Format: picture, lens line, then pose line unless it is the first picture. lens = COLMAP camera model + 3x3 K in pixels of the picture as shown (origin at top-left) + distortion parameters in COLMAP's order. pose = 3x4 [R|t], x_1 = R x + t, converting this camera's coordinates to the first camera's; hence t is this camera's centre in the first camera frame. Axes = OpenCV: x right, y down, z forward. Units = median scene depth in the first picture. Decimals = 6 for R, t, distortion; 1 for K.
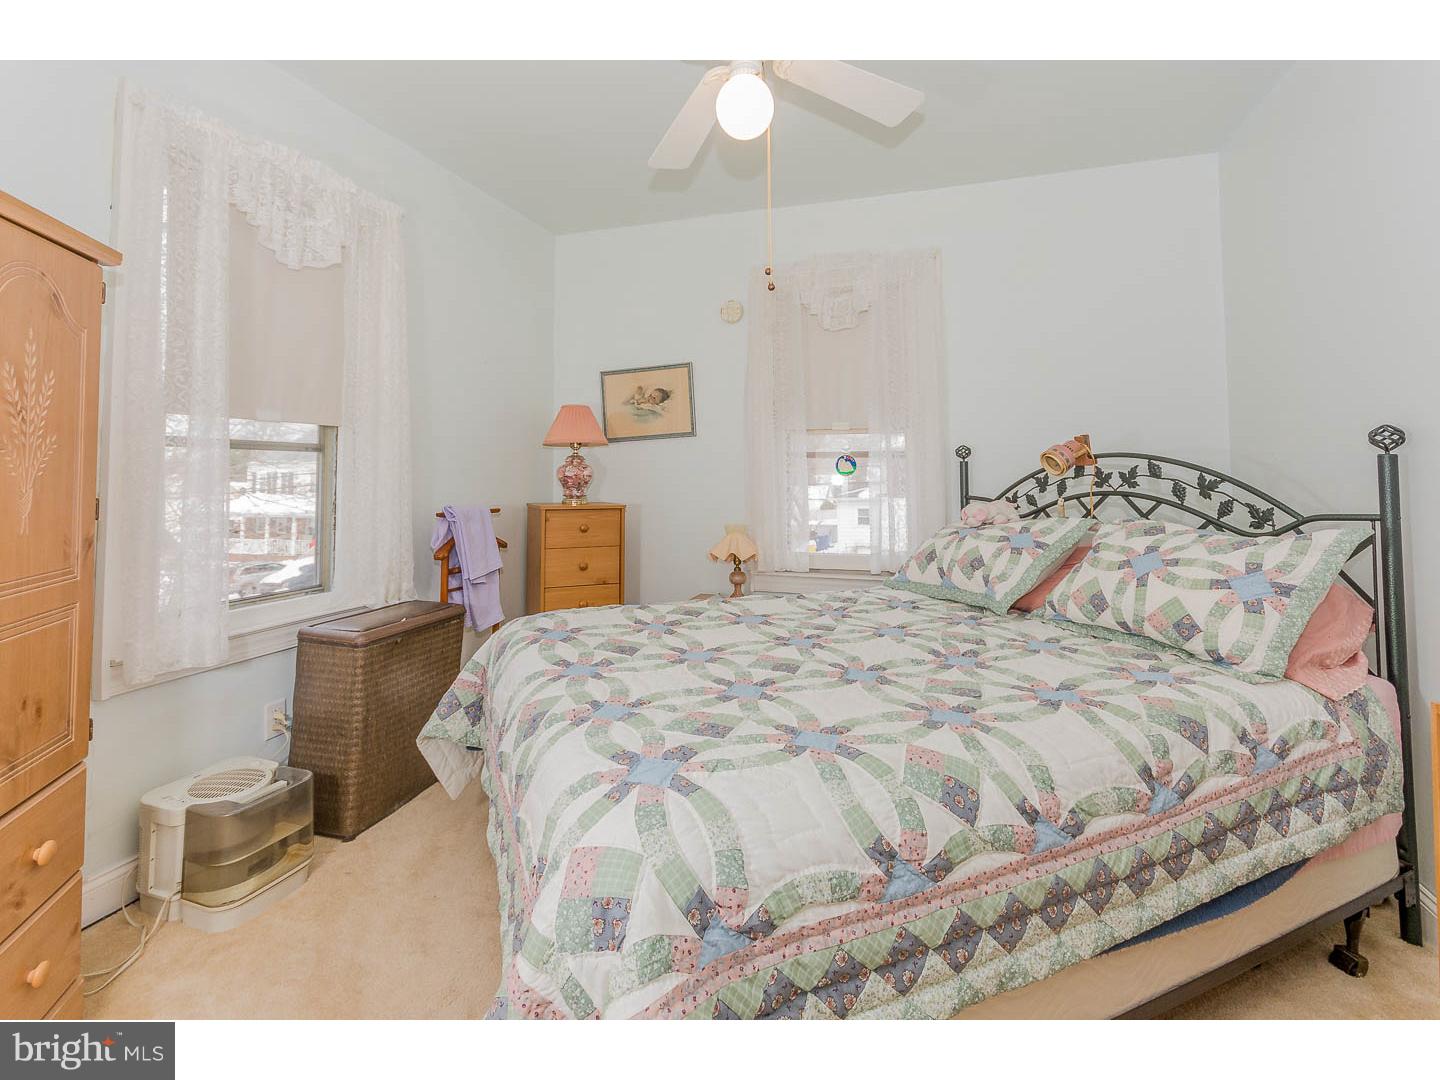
lens RADIAL K [[675.6, 0, 725.4], [0, 675.6, 448.4], [0, 0, 1]] dist [0.003391, 0.001026]
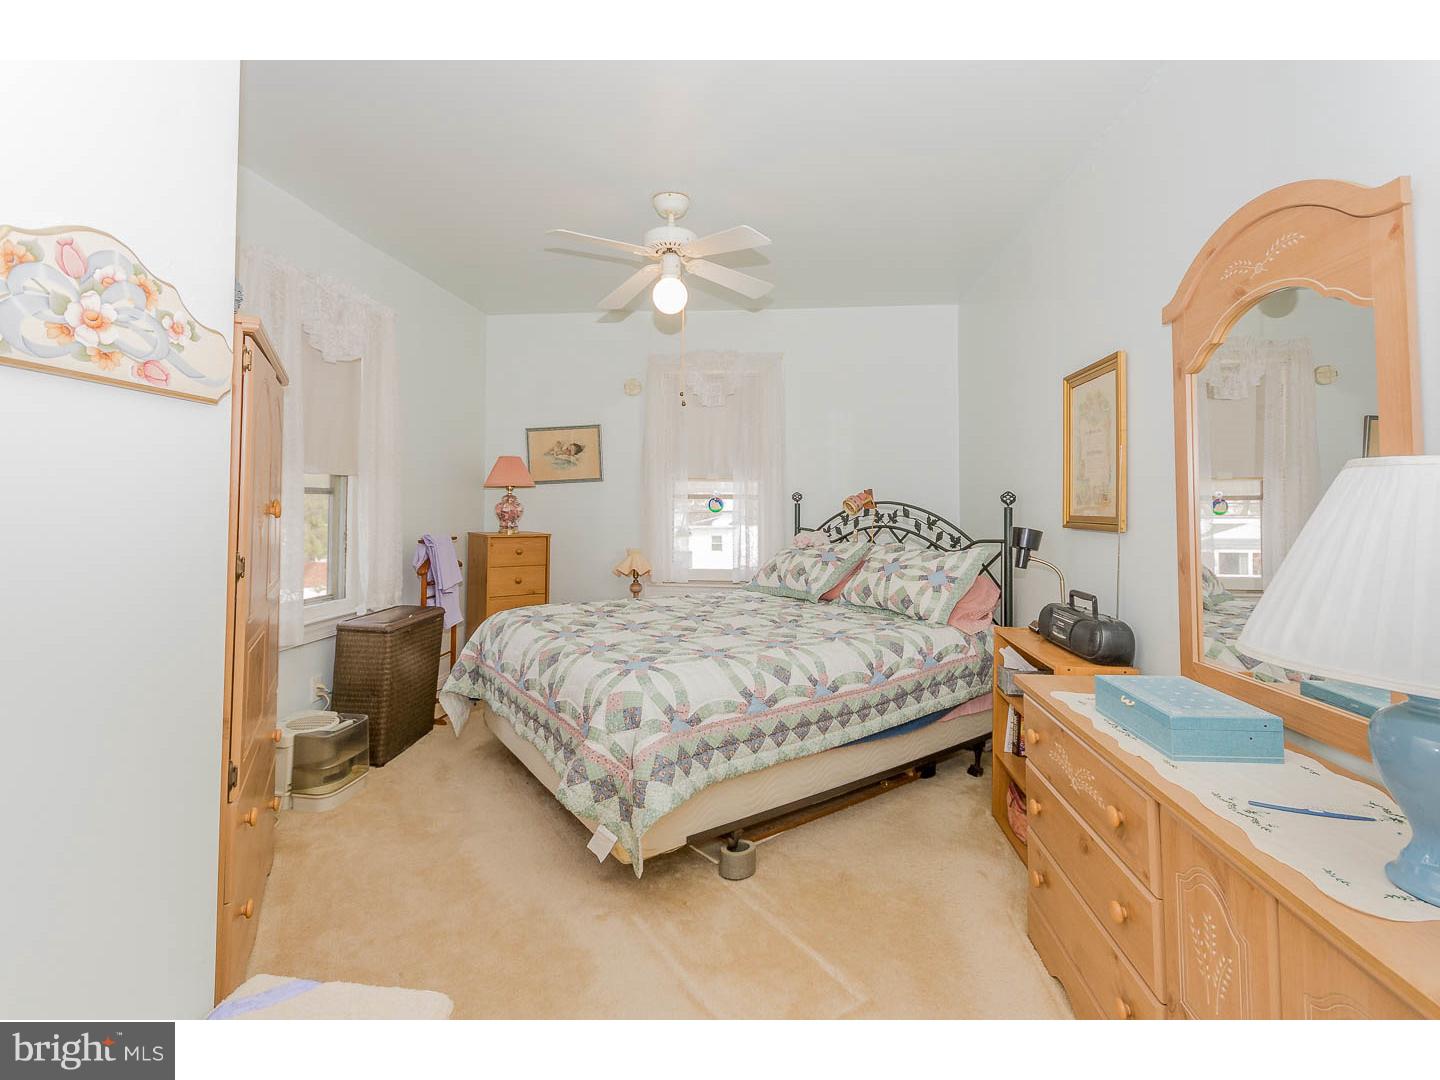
lens RADIAL K [[657.9, 0, 734.7], [0, 657.9, 495.7], [0, 0, 1]] dist [0.001854, 0.001712]
pose [[0.973936, 0.013092, 0.226446, -0.139066], [-0.019451, 0.999476, 0.025872, -0.046135], [-0.225989, -0.029602, 0.973680, -0.491432]]
